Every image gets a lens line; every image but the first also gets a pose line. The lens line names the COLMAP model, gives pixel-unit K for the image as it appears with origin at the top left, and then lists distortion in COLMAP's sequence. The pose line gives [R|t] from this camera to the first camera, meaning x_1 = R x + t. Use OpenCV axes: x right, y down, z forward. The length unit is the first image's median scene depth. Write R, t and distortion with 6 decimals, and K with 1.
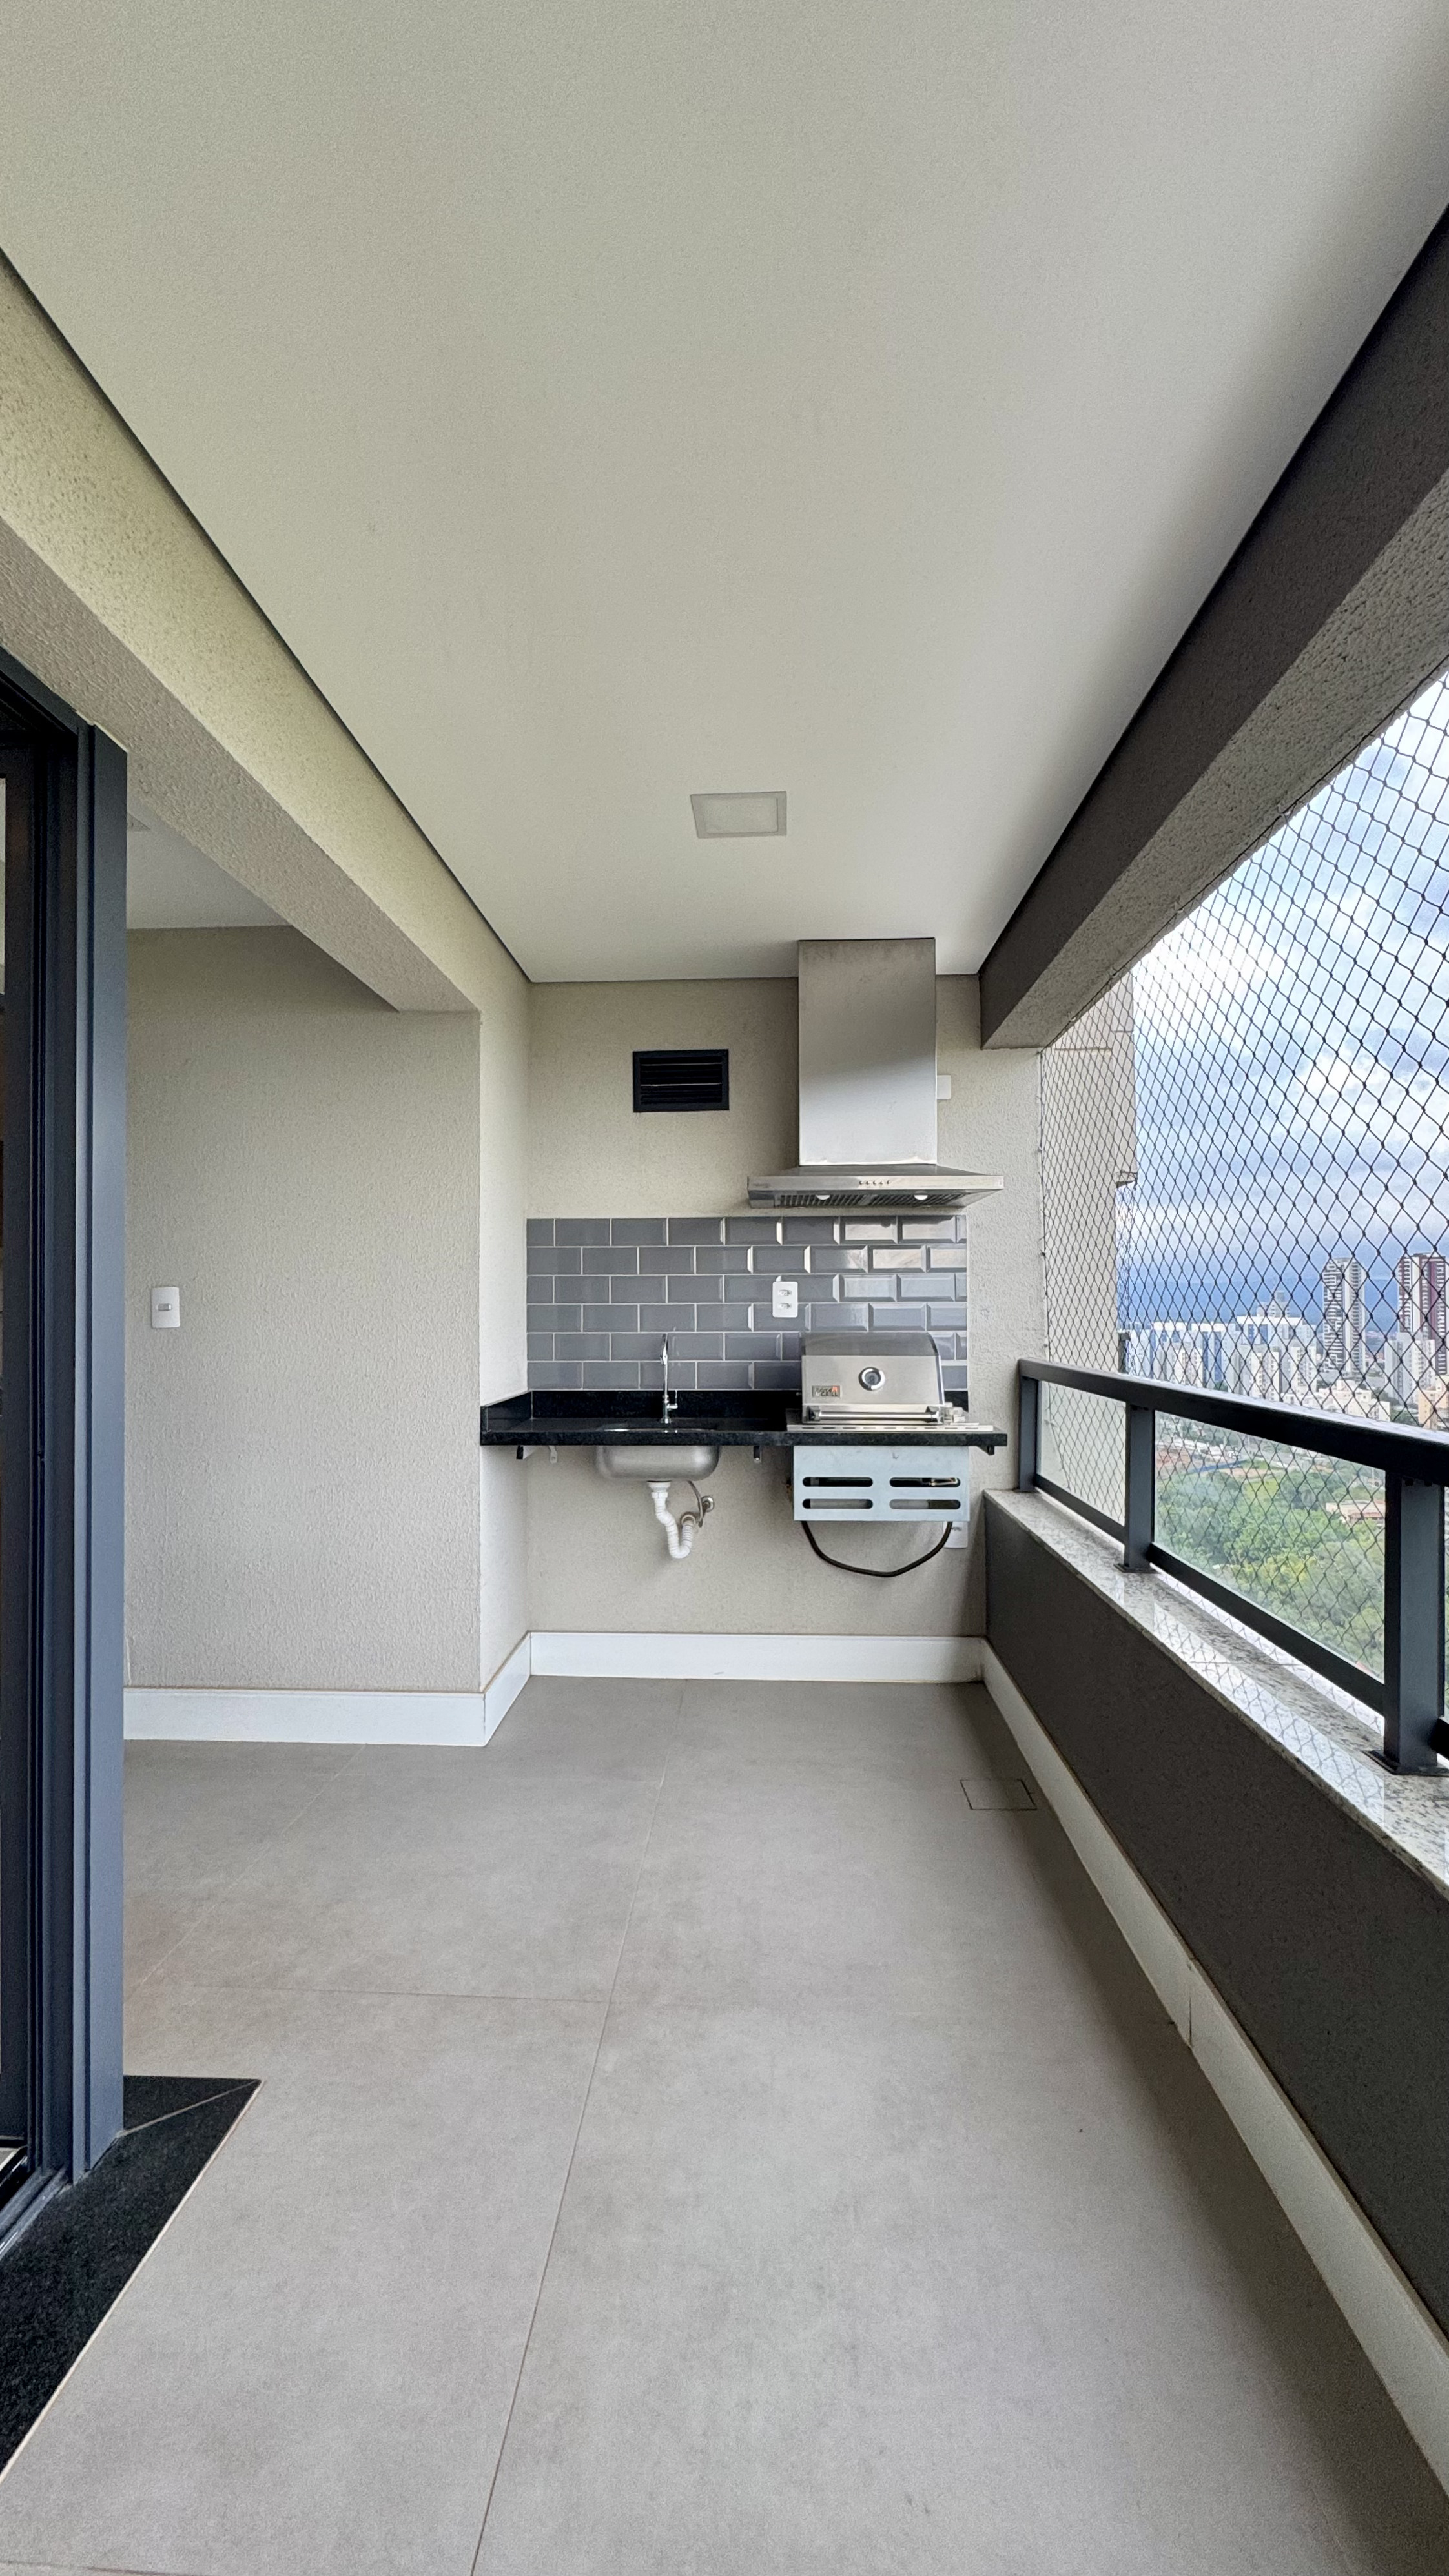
lens RADIAL K [[1047.4, 0, 736.1], [0, 1047.4, 1295.9], [0, 0, 1]] dist [-0.001822, 0.000325]
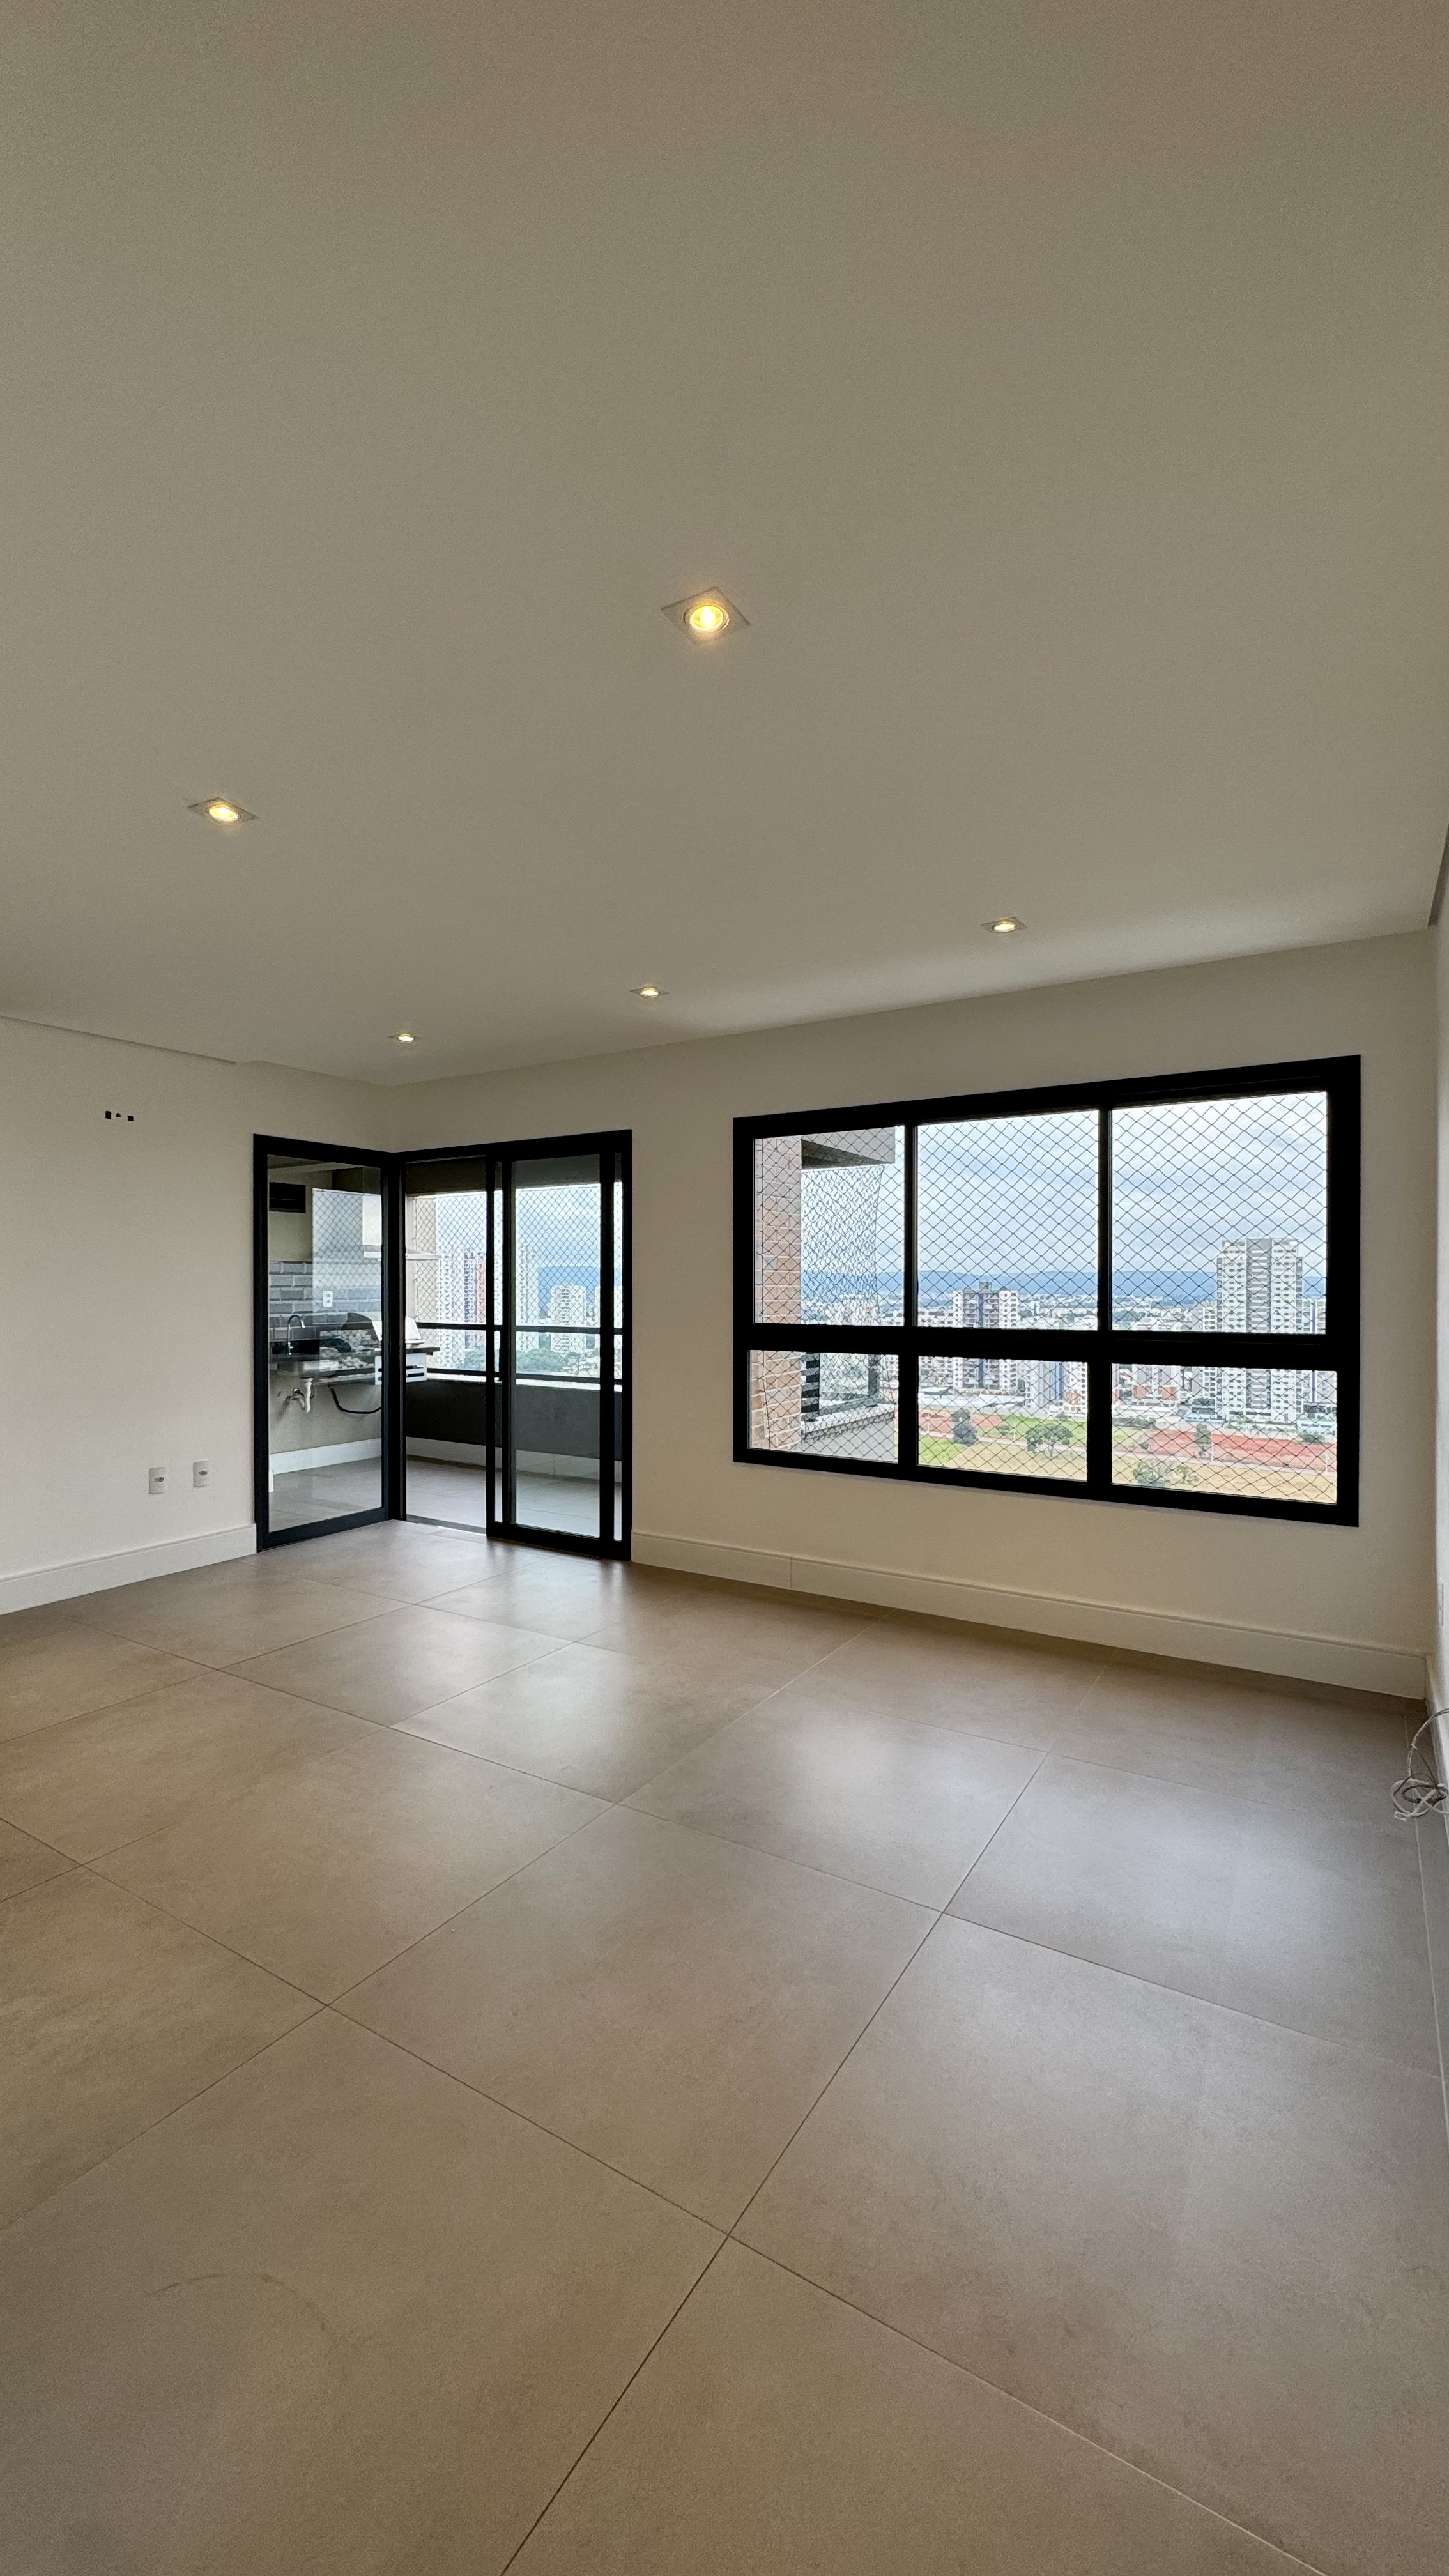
lens RADIAL K [[1025.7, 0, 725.2], [0, 1025.7, 1294.3], [0, 0, 1]] dist [0.000369, 0.000015]
pose [[0.493493, -0.002870, 0.869745, -1.621243], [-0.014547, 0.999827, 0.011553, -0.048333], [-0.869628, -0.018353, 0.493366, -0.940067]]
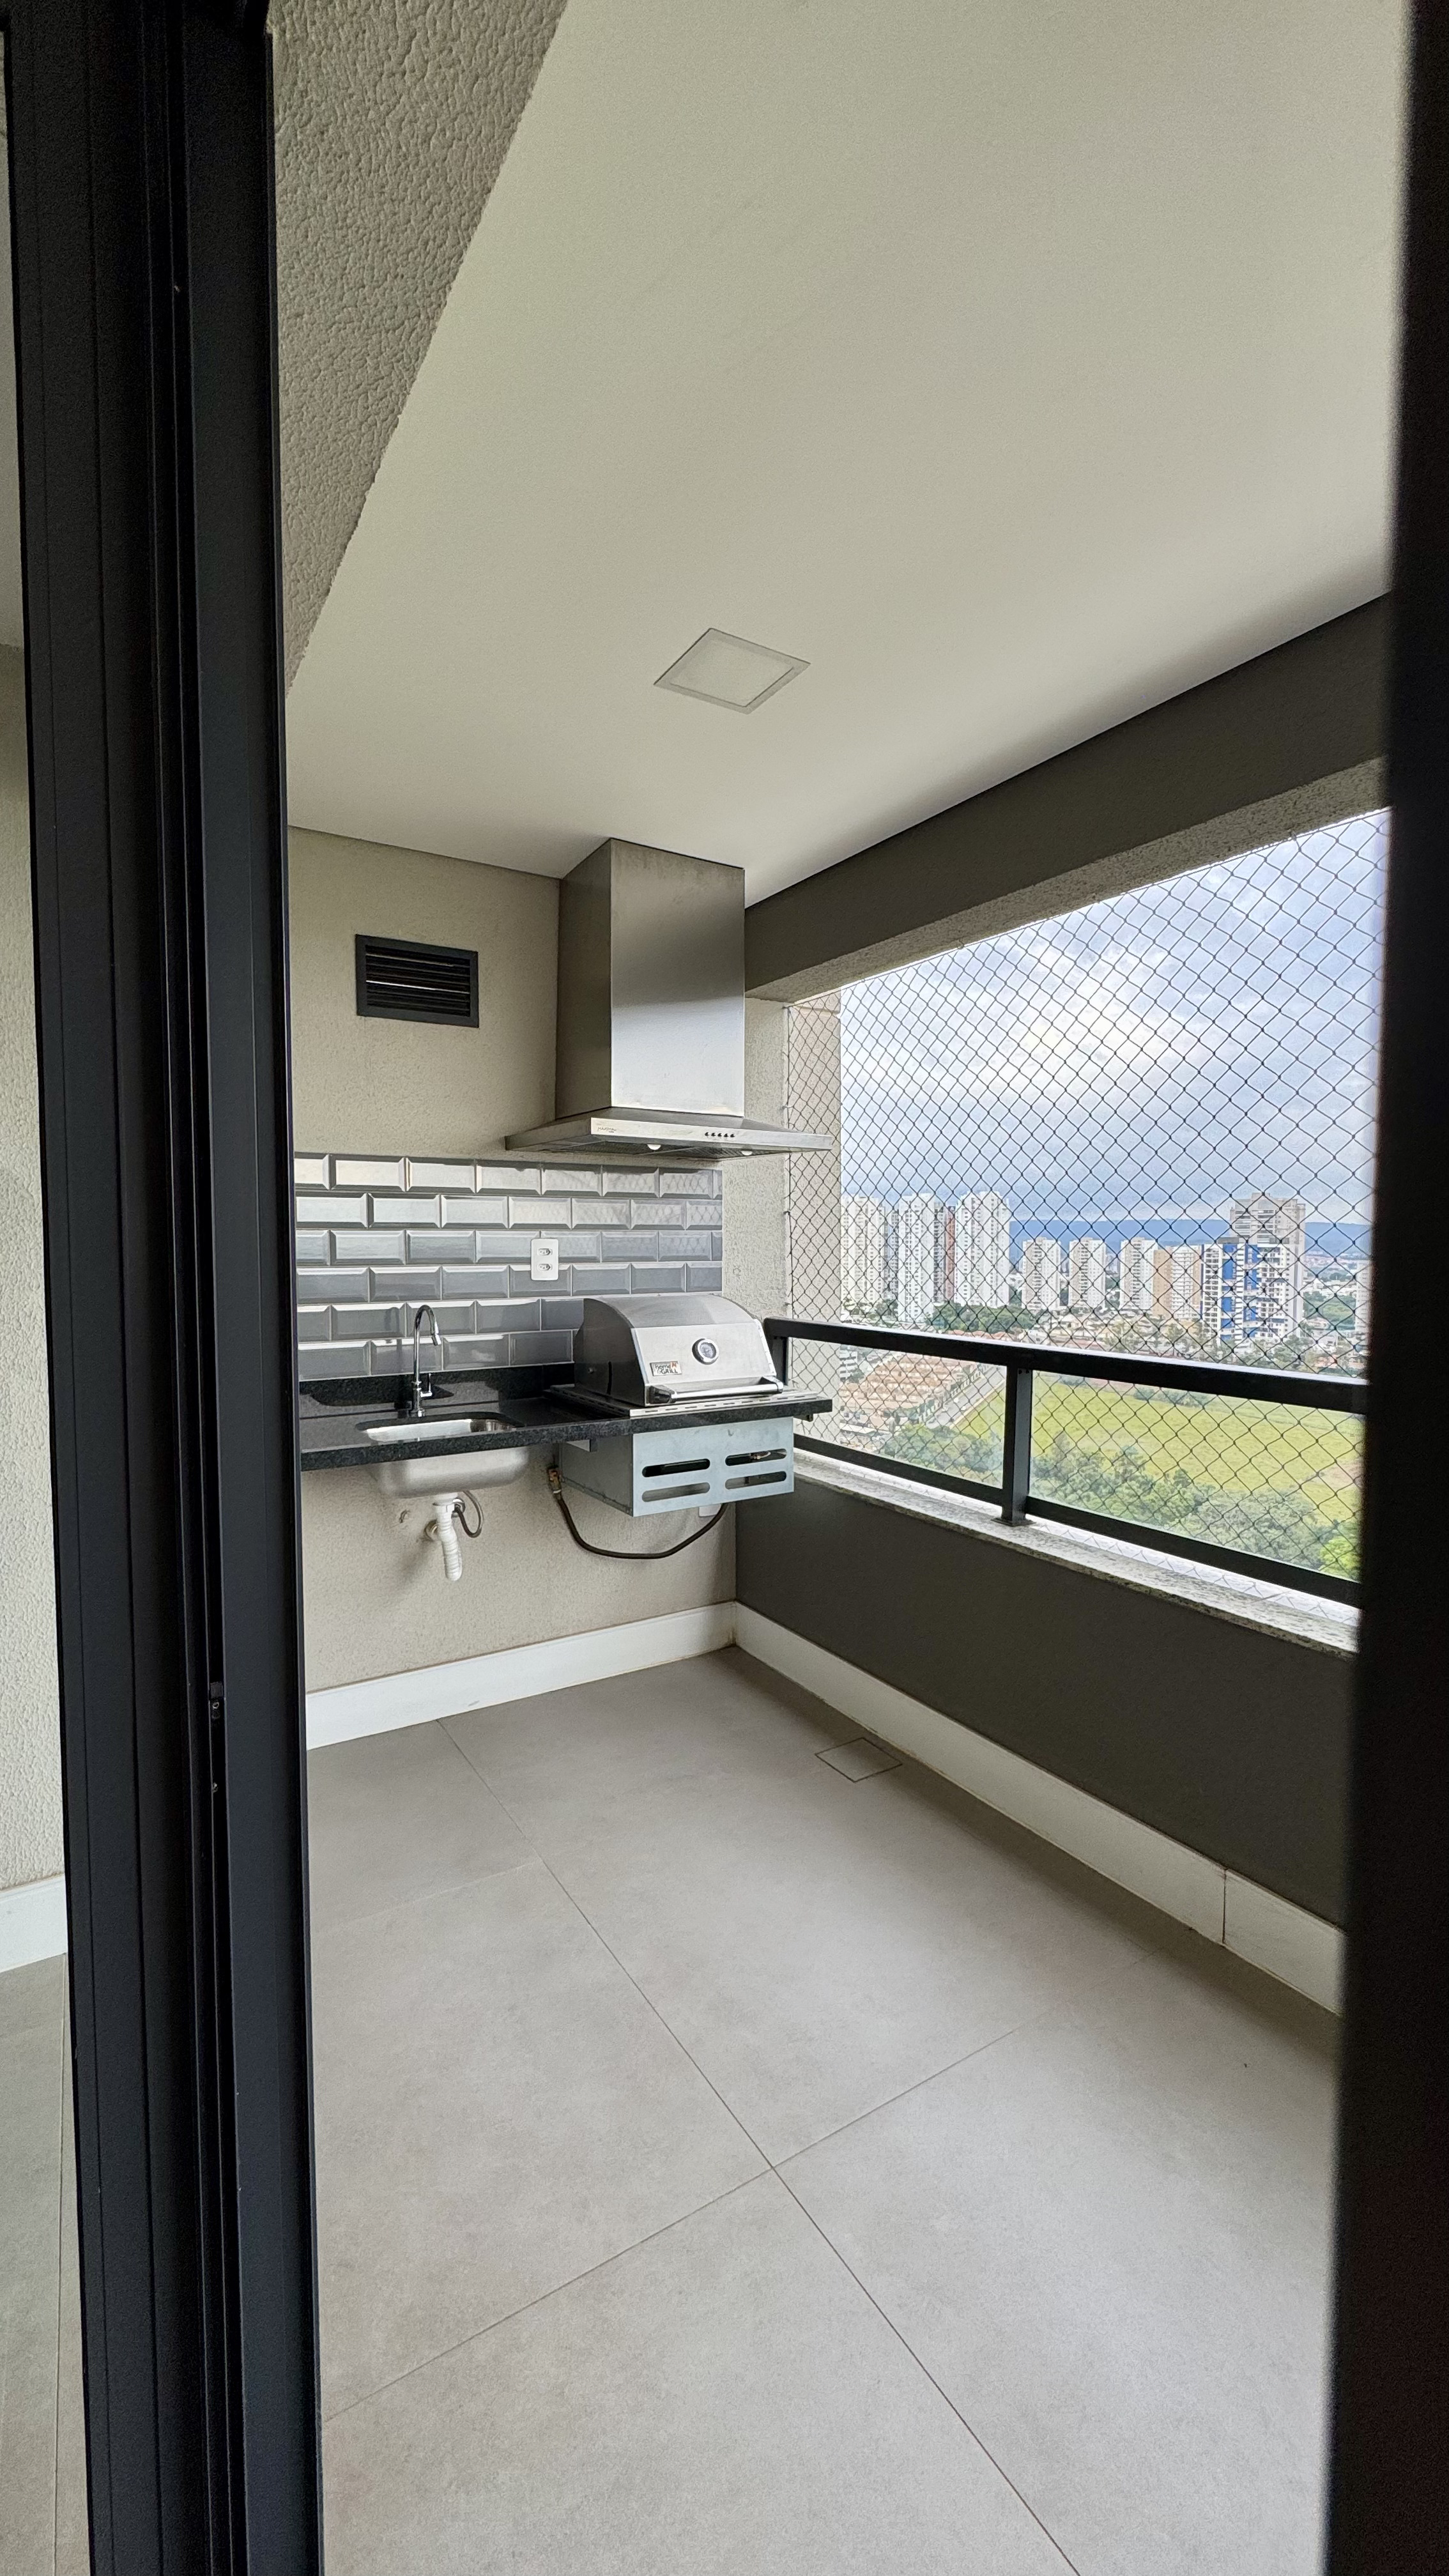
lens RADIAL K [[1031.4, 0, 725.2], [0, 1031.4, 1293.8], [0, 0, 1]] dist [-0.000568, 0.000087]
pose [[0.821975, -0.024928, 0.568978, -0.346932], [-0.012342, 0.998027, 0.061556, -0.024945], [-0.569390, -0.057620, 0.820045, 0.244686]]
